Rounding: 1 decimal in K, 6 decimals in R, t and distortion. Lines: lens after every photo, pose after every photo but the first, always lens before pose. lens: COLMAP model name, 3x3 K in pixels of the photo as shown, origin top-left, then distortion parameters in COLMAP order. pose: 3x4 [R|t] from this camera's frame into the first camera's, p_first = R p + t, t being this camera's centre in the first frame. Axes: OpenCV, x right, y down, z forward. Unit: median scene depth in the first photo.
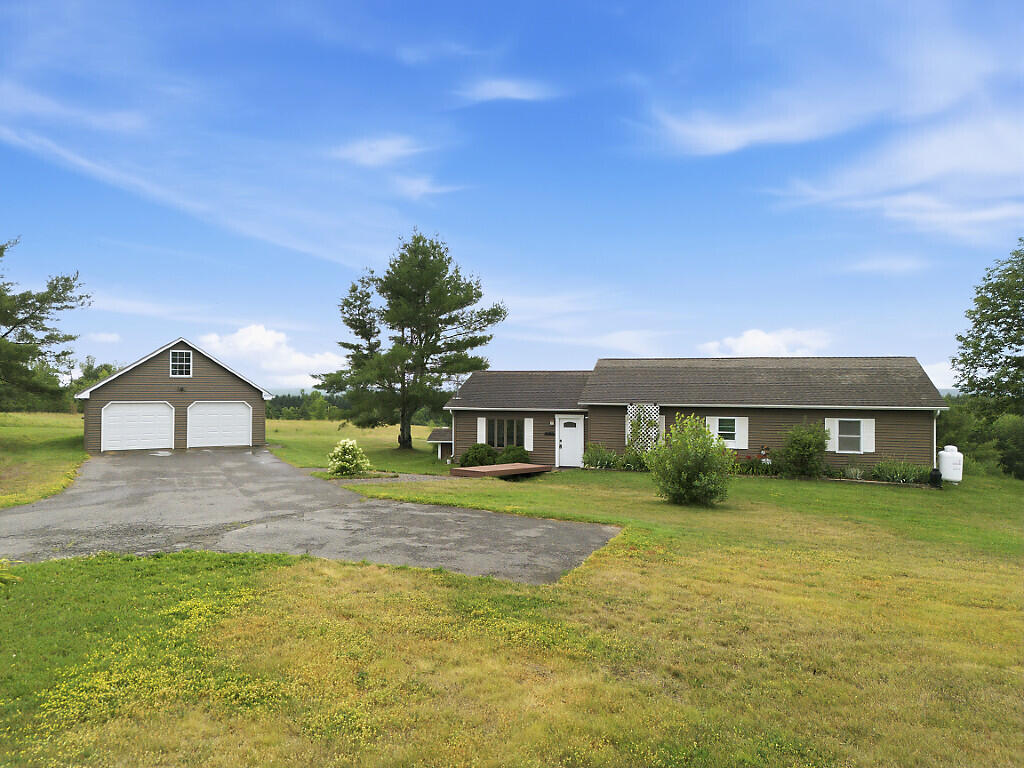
lens RADIAL K [[713.1, 0, 510.8], [0, 713.1, 381.9], [0, 0, 1]] dist [0.021802, -0.013808]
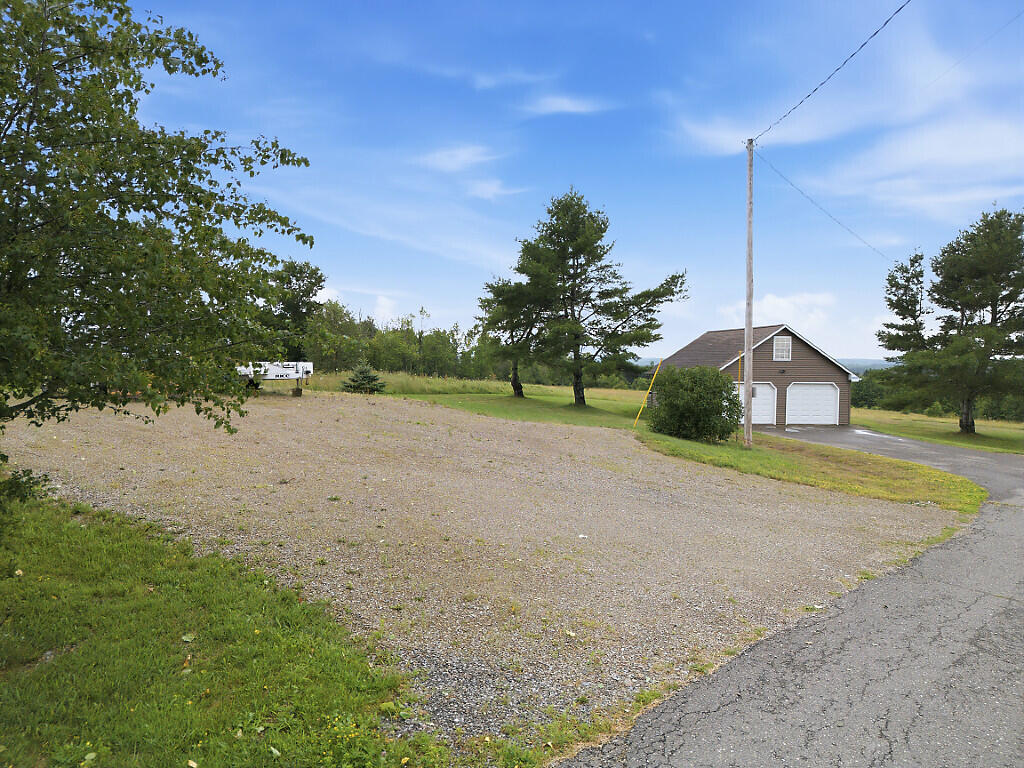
lens RADIAL K [[713.1, 0, 514.0], [0, 713.1, 383.3], [0, 0, 1]] dist [0.021802, -0.013808]
pose [[0.913592, 0.017750, -0.406244, -0.419203], [0.000128, 0.999034, 0.043938, -0.021067], [0.406631, -0.040194, 0.912708, -0.184756]]
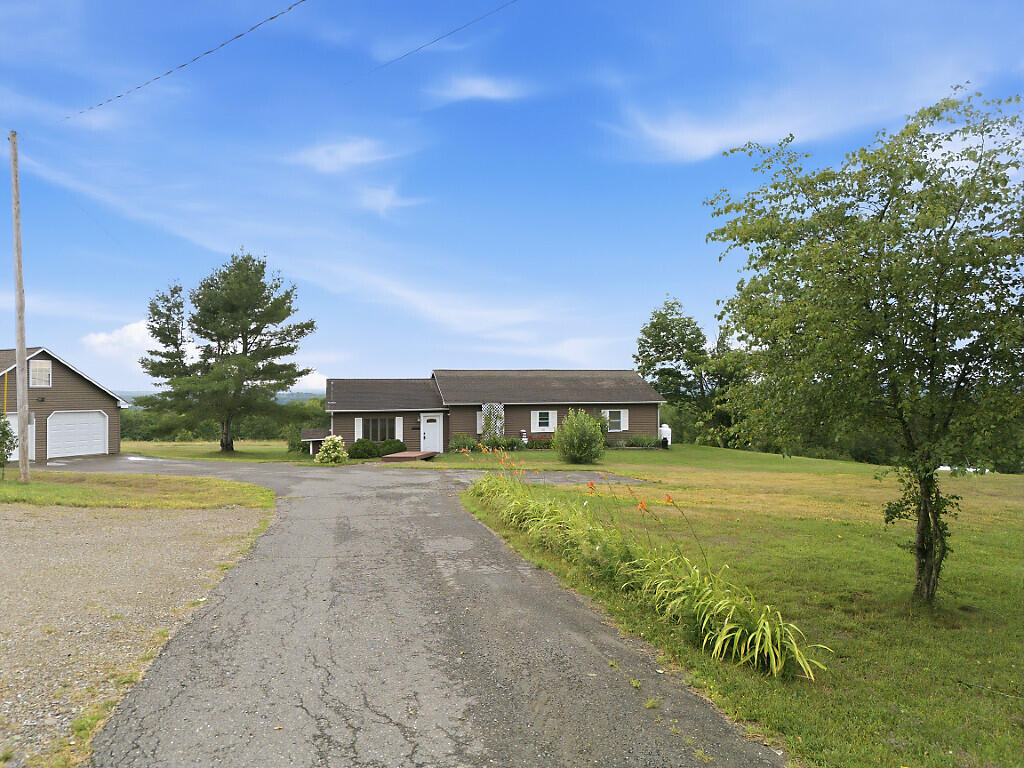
lens RADIAL K [[713.1, 0, 516.4], [0, 713.1, 389.2], [0, 0, 1]] dist [0.021802, -0.013808]
pose [[0.851805, -0.012050, 0.523720, -0.452007], [0.006556, 0.999902, 0.012343, -0.012595], [-0.523817, -0.007080, 0.851801, -0.193259]]
